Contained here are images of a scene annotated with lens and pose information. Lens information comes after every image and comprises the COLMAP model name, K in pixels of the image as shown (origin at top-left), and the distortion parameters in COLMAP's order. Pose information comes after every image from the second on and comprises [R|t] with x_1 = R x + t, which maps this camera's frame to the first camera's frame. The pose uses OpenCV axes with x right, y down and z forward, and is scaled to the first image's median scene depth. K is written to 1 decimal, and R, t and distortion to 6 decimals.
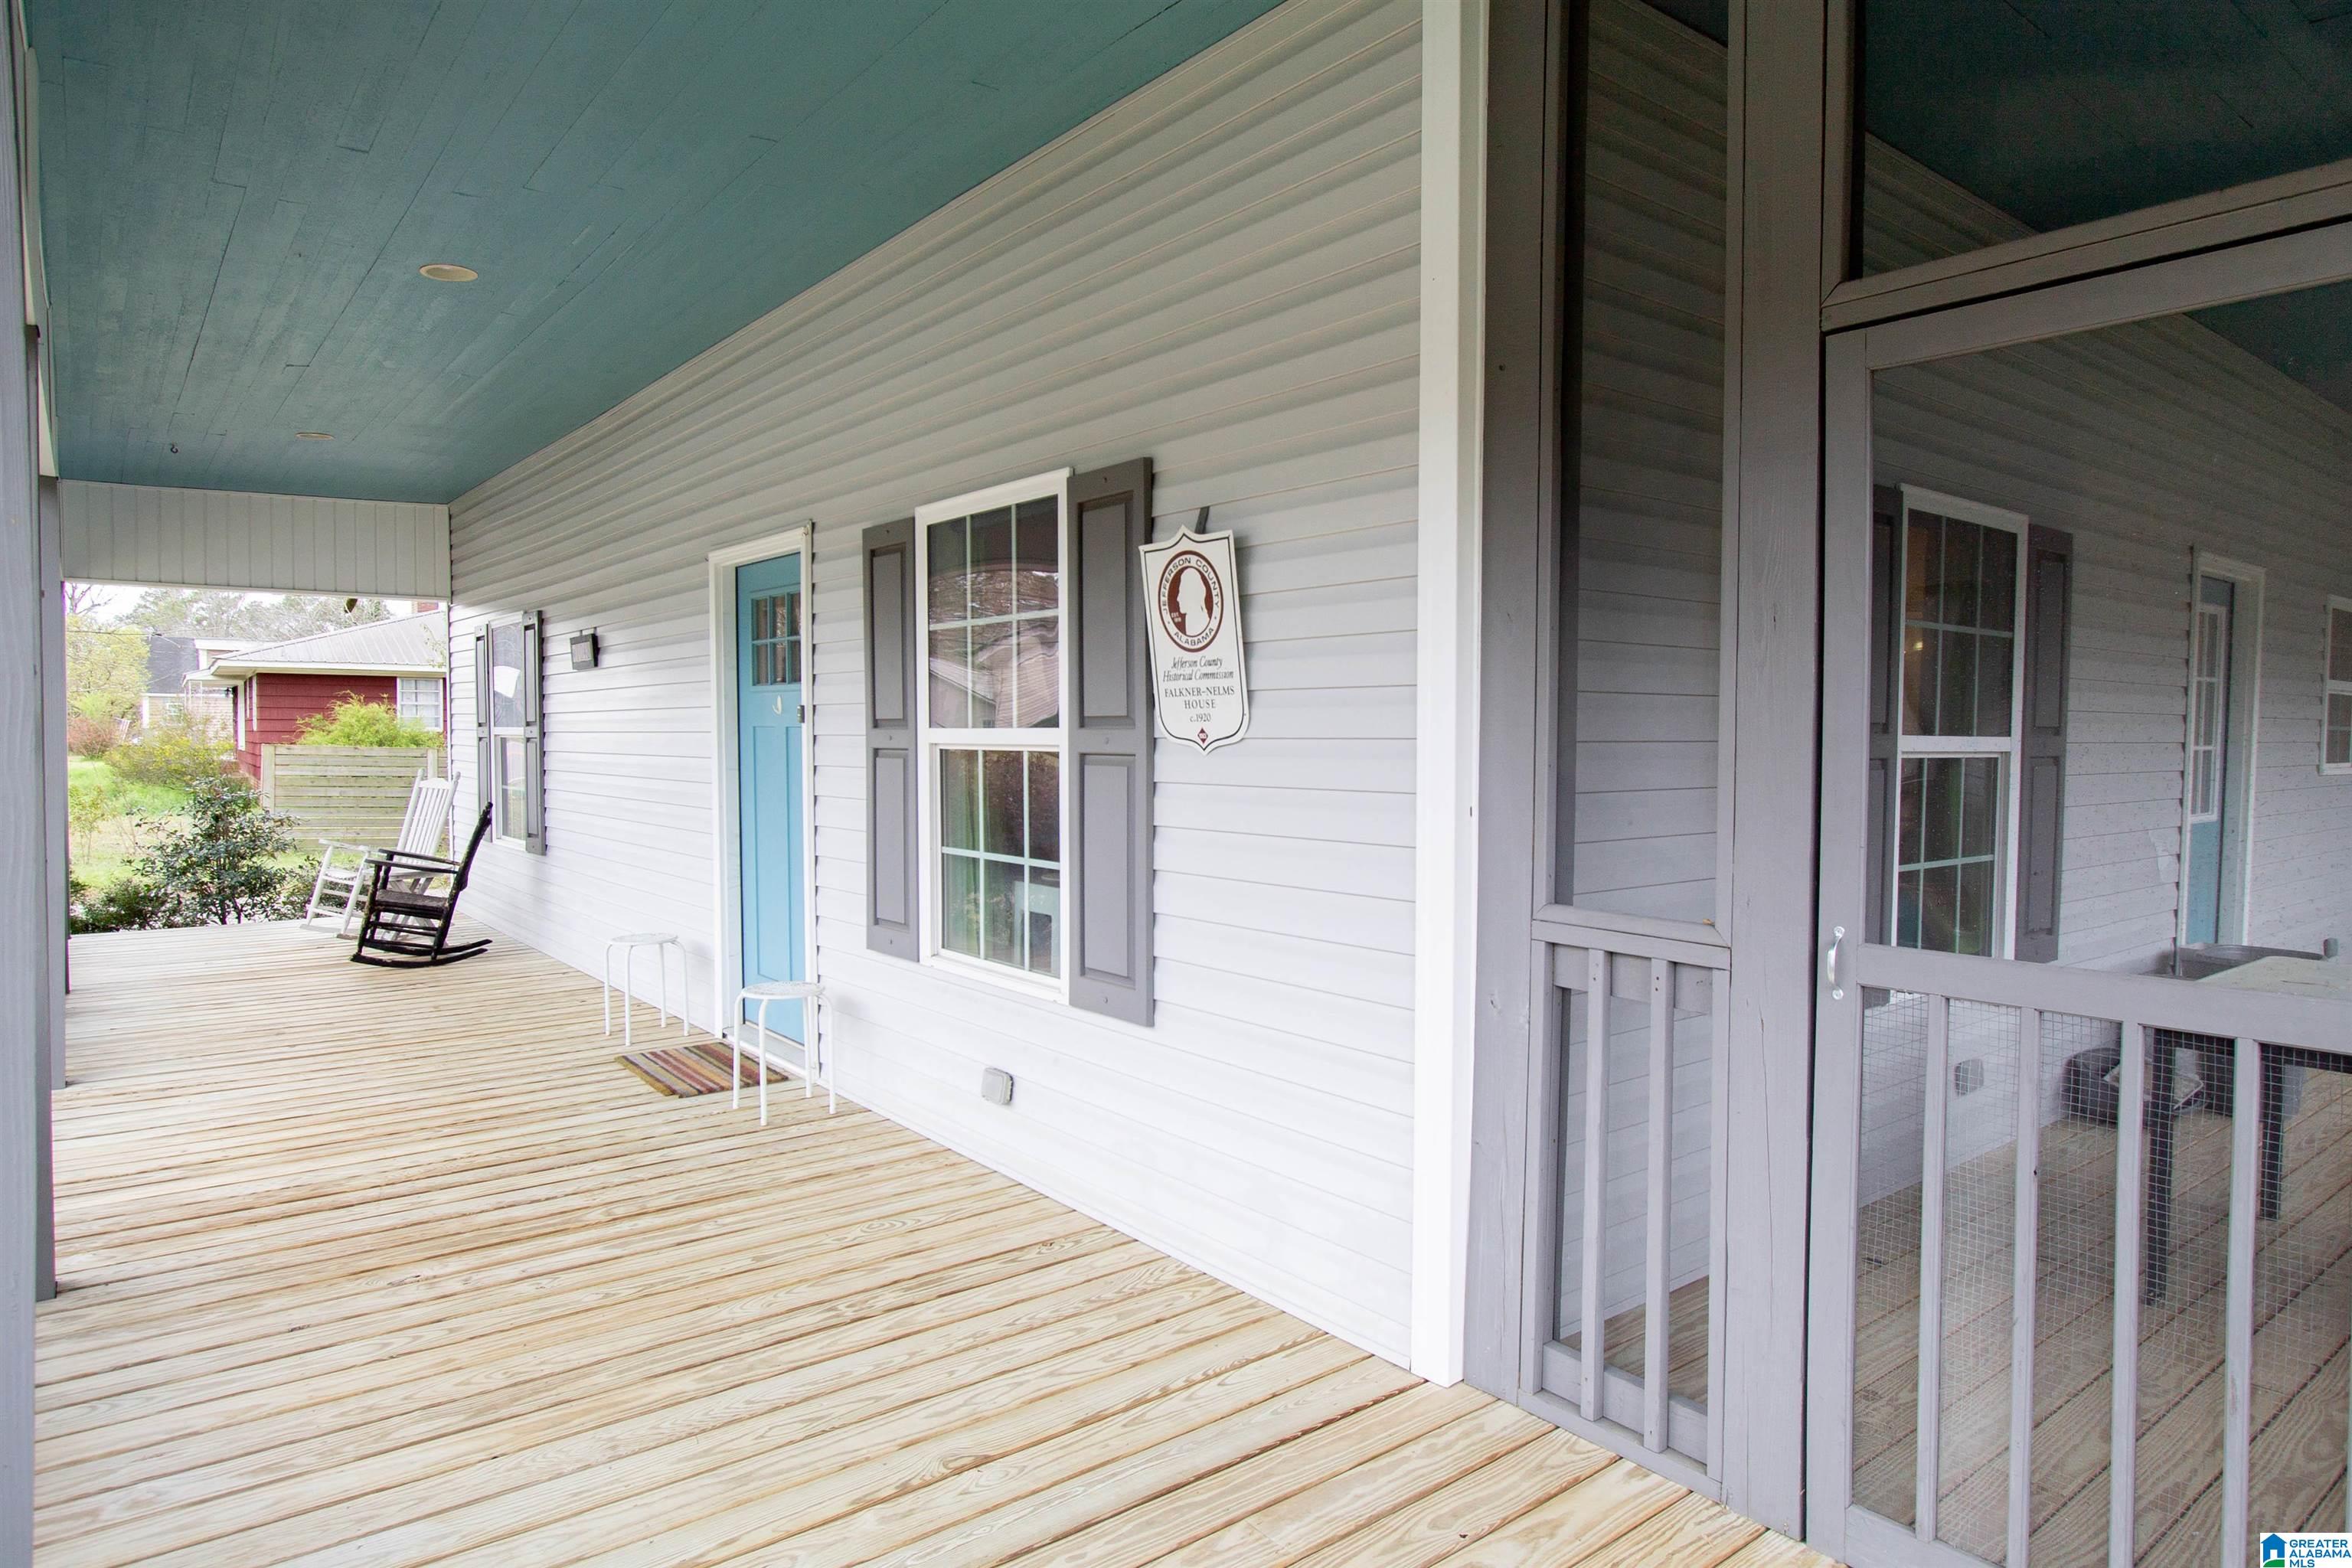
lens RADIAL K [[1386.2, 0, 1187.0], [0, 1386.2, 792.7], [0, 0, 1]] dist [-0.008762, 0.000631]
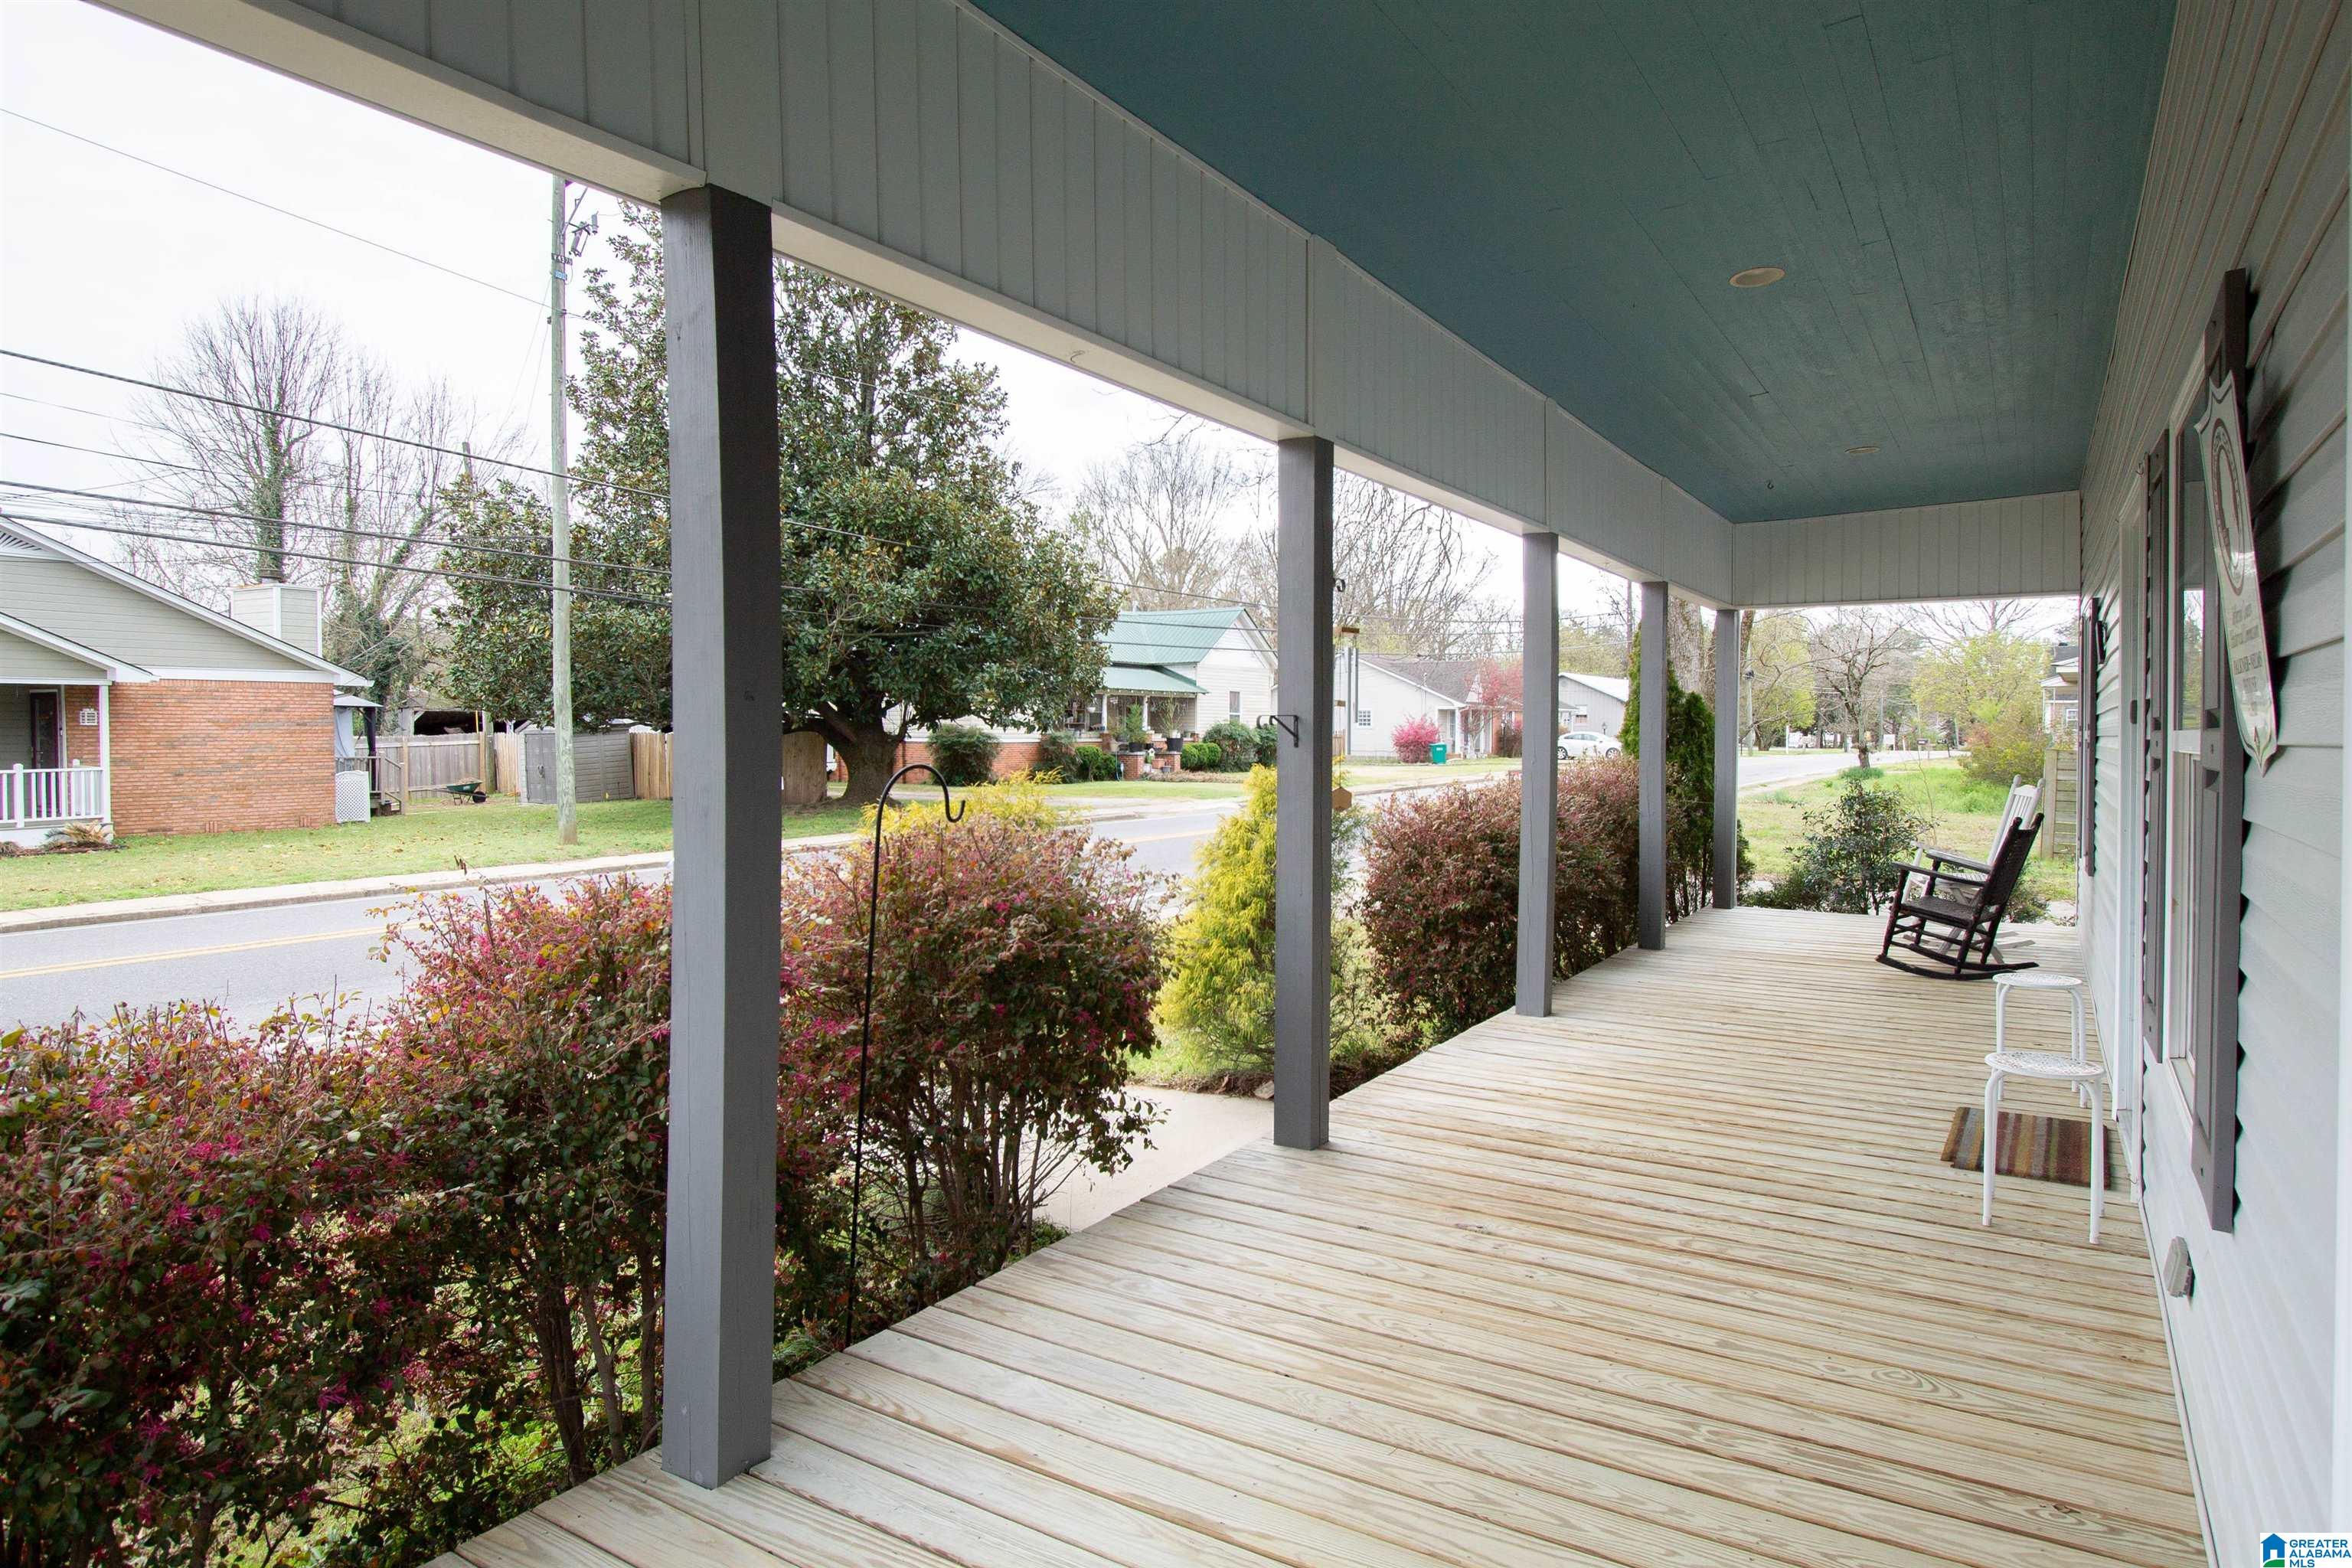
lens RADIAL K [[1386.2, 0, 1187.4], [0, 1386.2, 762.6], [0, 0, 1]] dist [-0.008762, 0.000631]
pose [[0.330324, 0.019033, -0.943676, 0.341766], [-0.042211, 0.999094, 0.005375, -0.013526], [0.942923, 0.038058, 0.330828, 0.343782]]
